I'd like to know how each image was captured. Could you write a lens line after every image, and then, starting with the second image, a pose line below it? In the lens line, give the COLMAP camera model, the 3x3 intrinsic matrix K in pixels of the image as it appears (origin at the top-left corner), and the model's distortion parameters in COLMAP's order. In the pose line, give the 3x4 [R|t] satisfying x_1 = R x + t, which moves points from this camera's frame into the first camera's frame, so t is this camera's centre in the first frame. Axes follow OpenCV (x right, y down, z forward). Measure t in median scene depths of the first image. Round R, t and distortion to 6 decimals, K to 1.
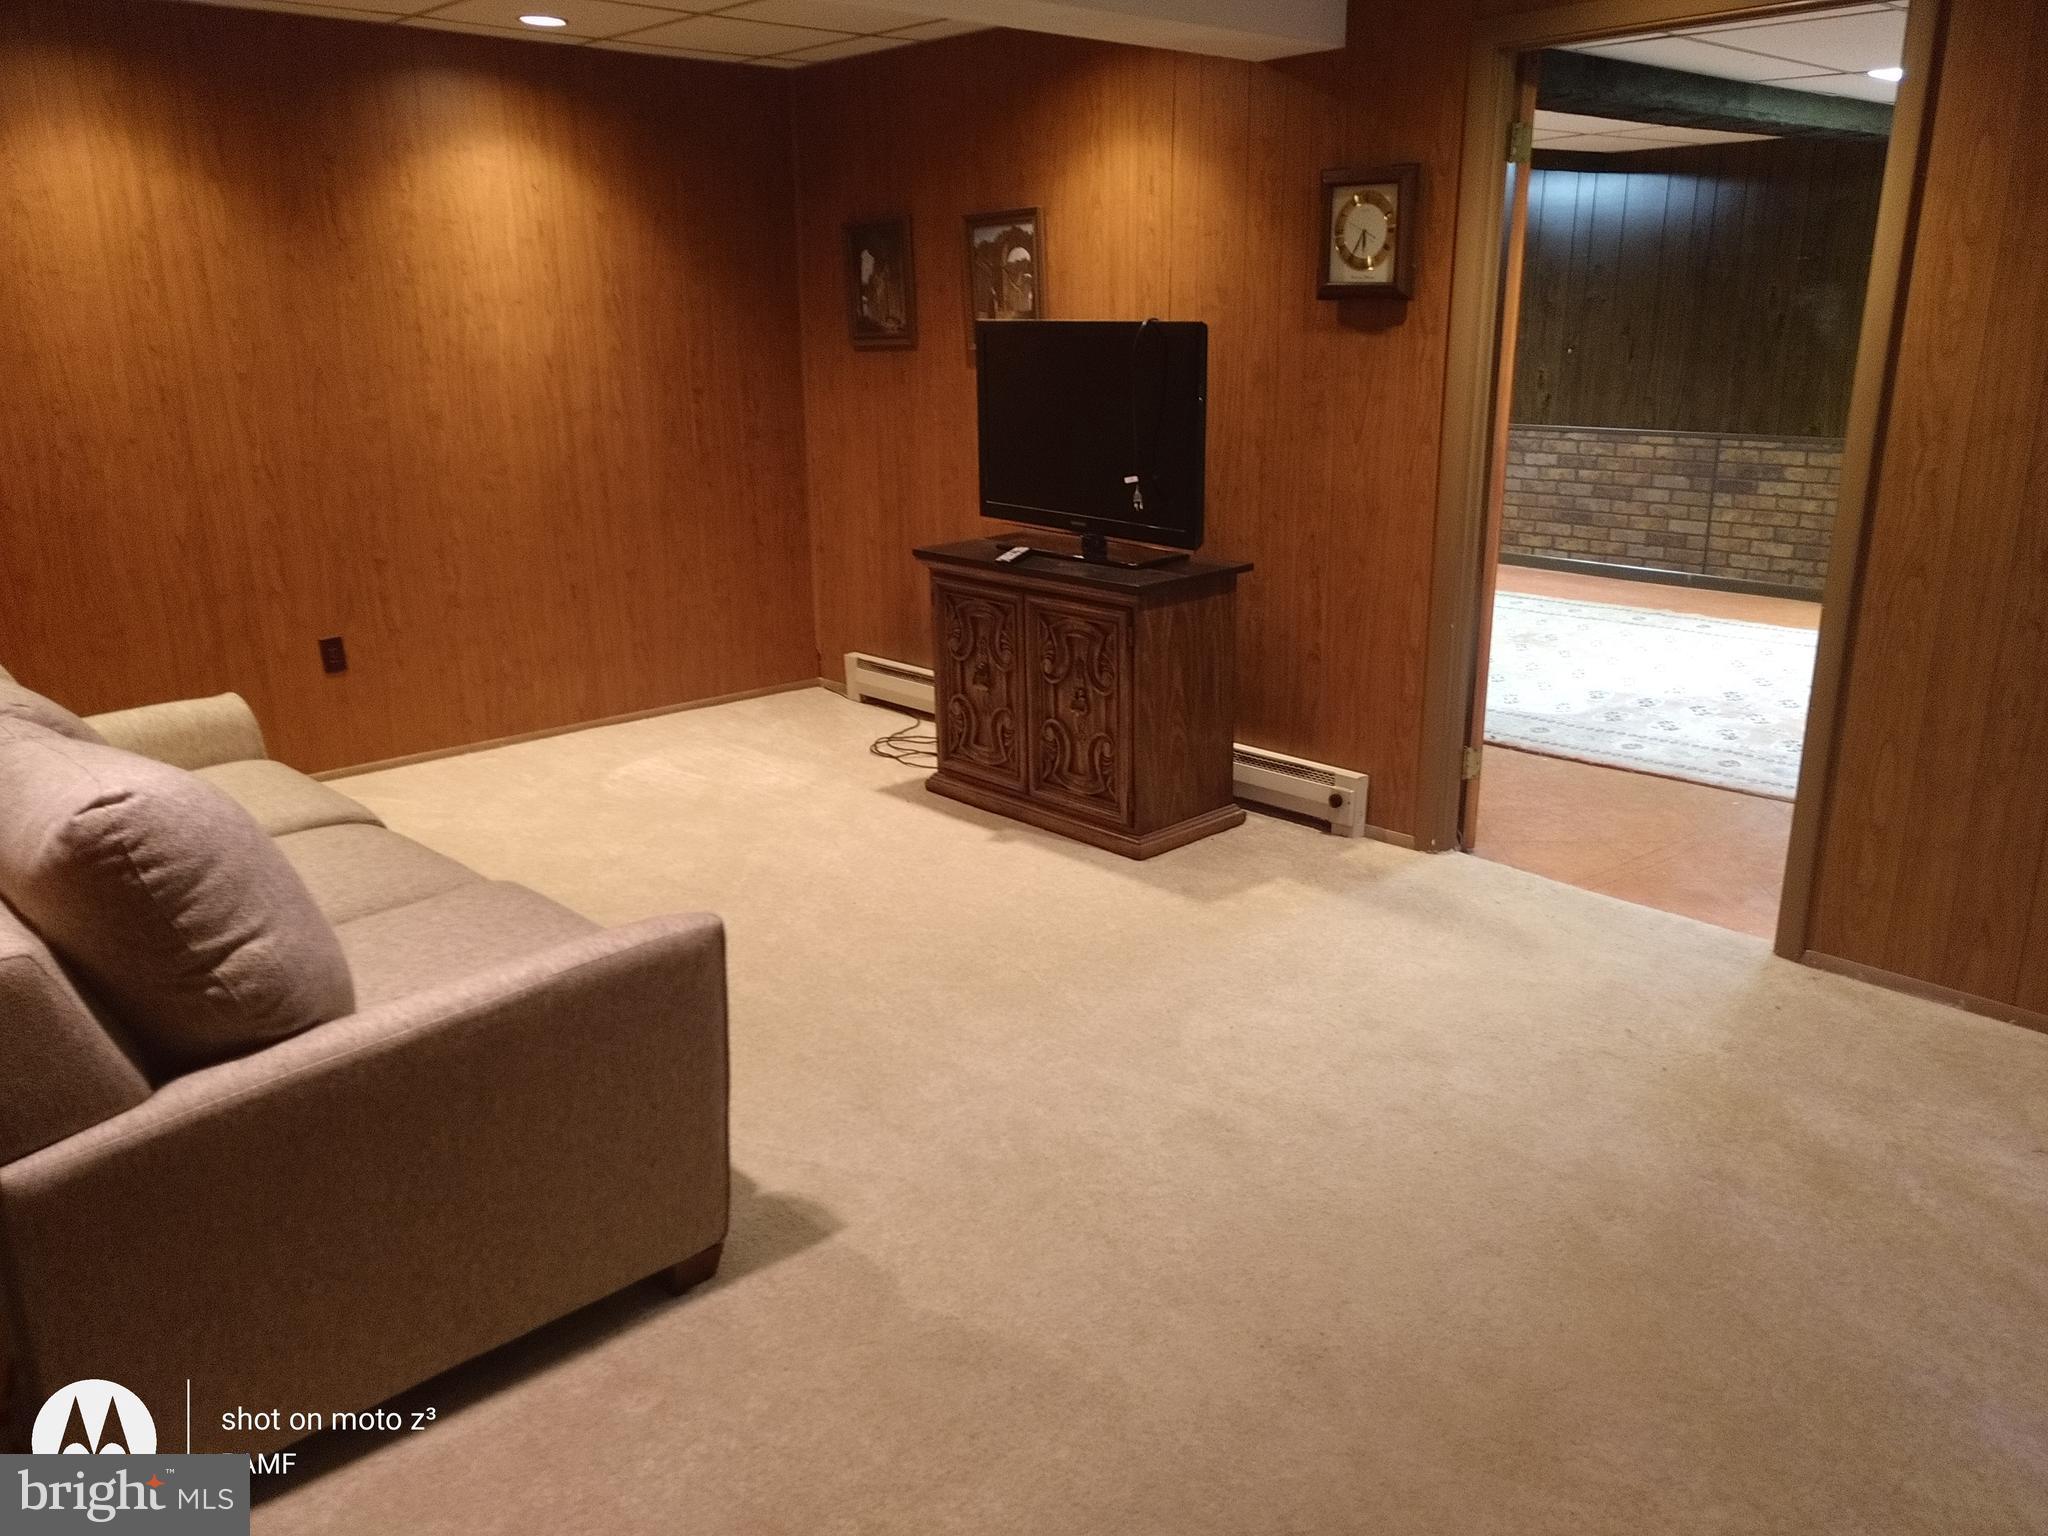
lens RADIAL K [[1585.2, 0, 1024.0], [0, 1585.2, 768.0], [0, 0, 1]] dist [0.050820, 0.000585]
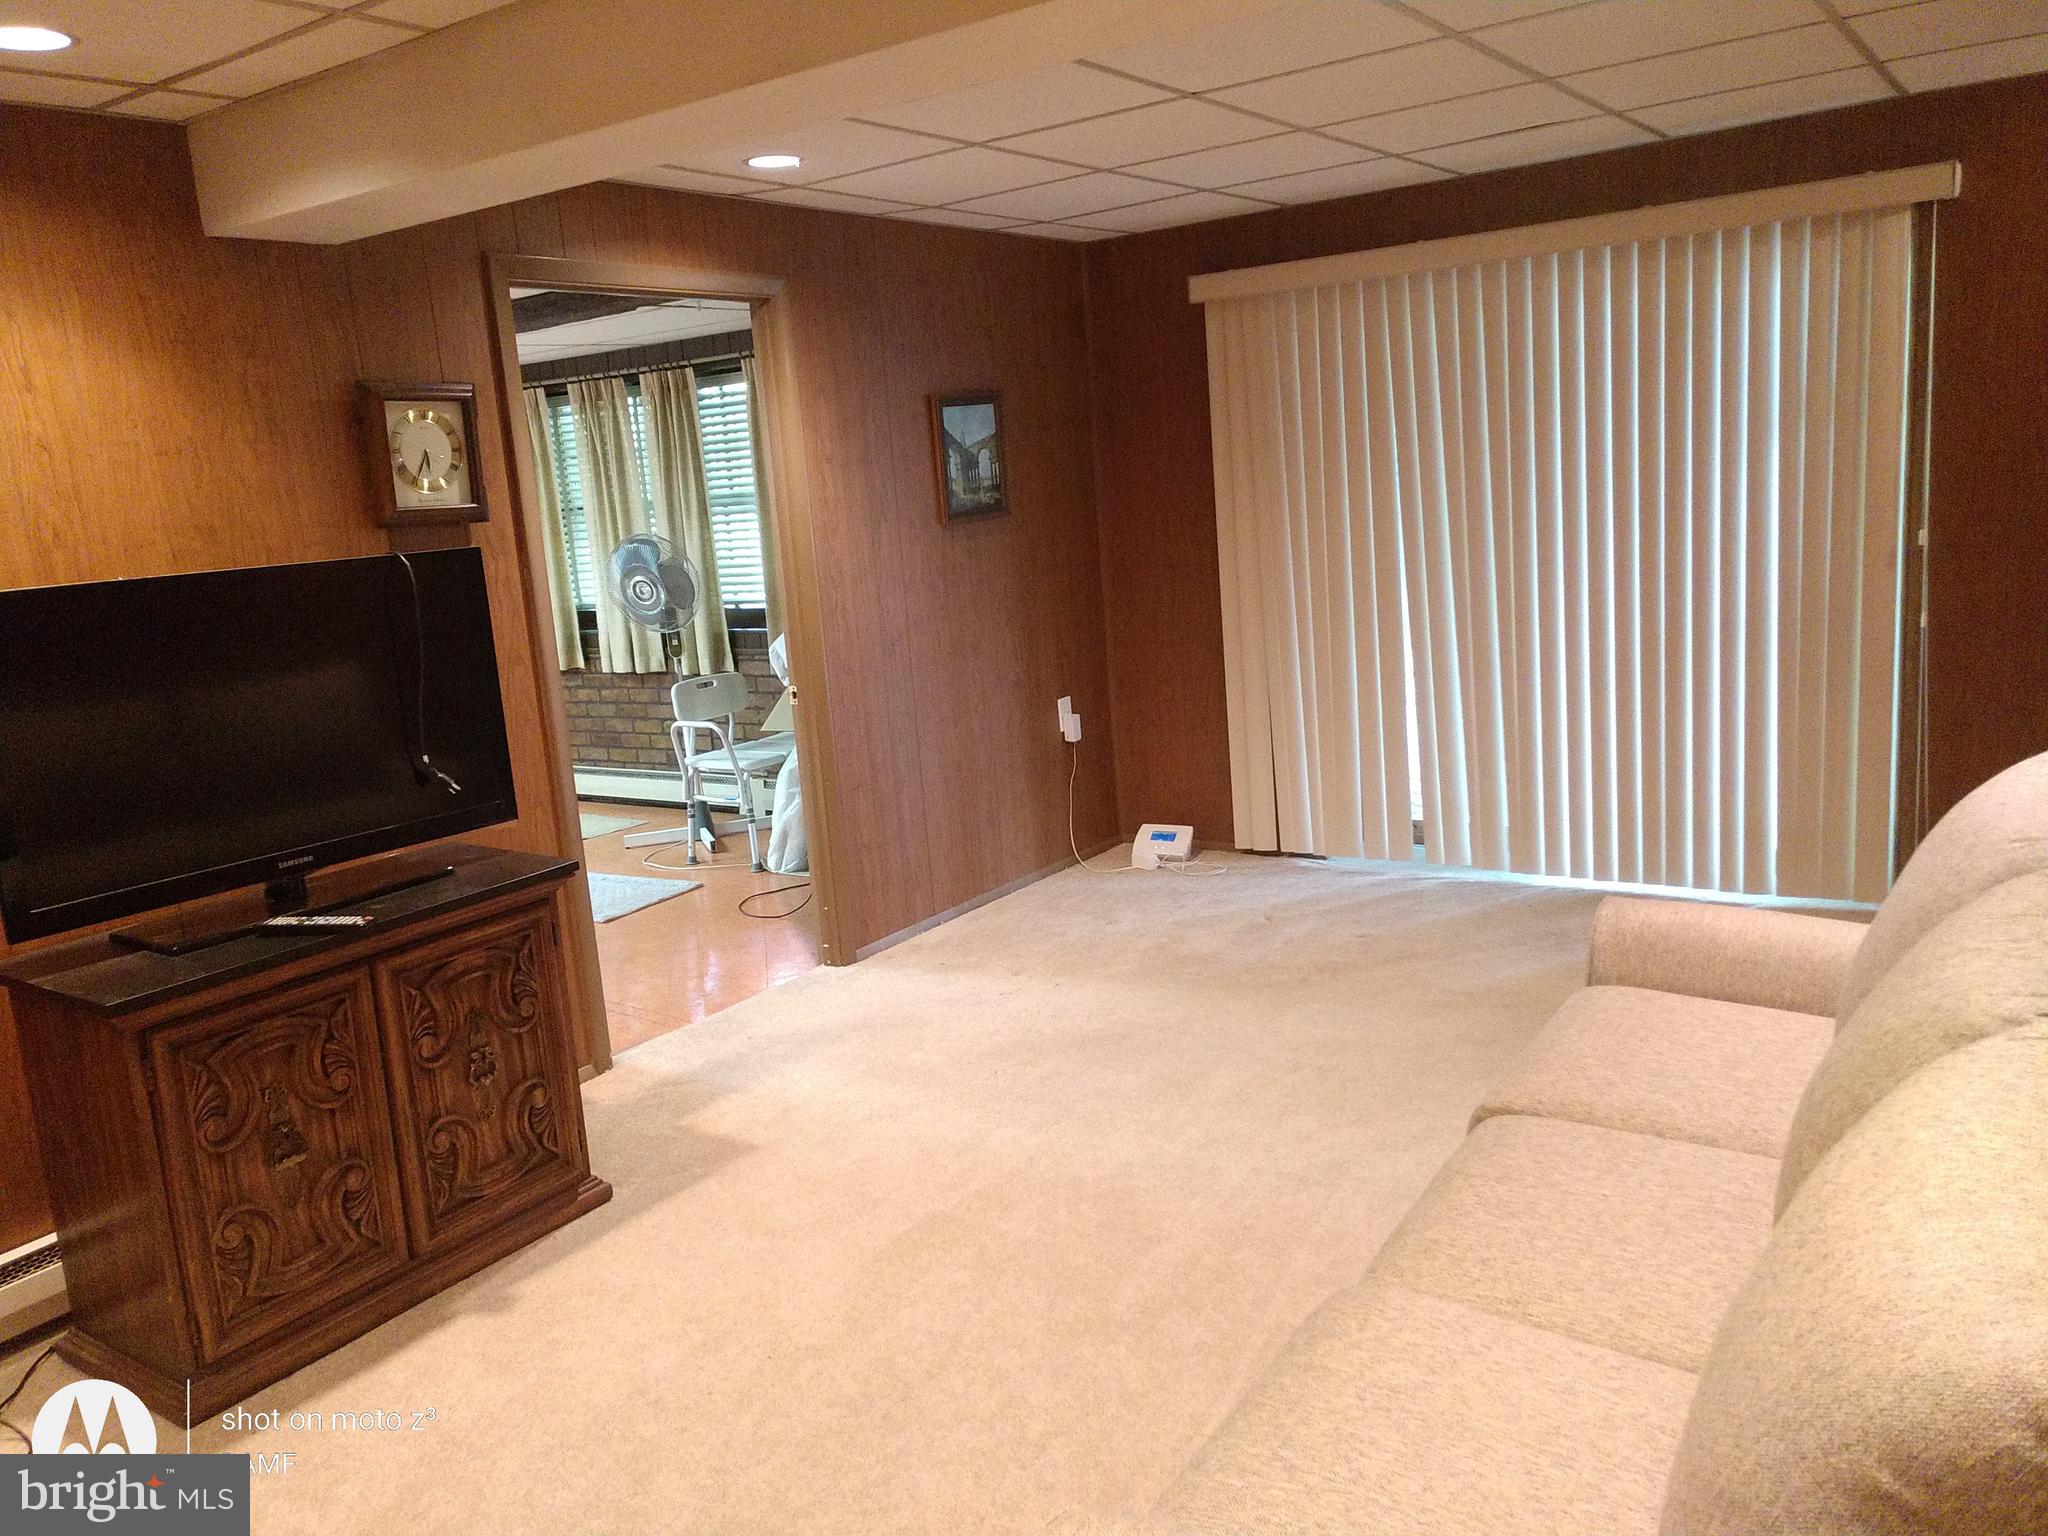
lens RADIAL K [[1581.3, 0, 1030.3], [0, 1581.3, 764.3], [0, 0, 1]] dist [0.056175, -0.005221]
pose [[-0.215355, -0.159900, 0.963356, -0.679504], [0.348180, 0.909095, 0.228728, -0.239799], [-0.912356, 0.384679, -0.140105, 0.807052]]
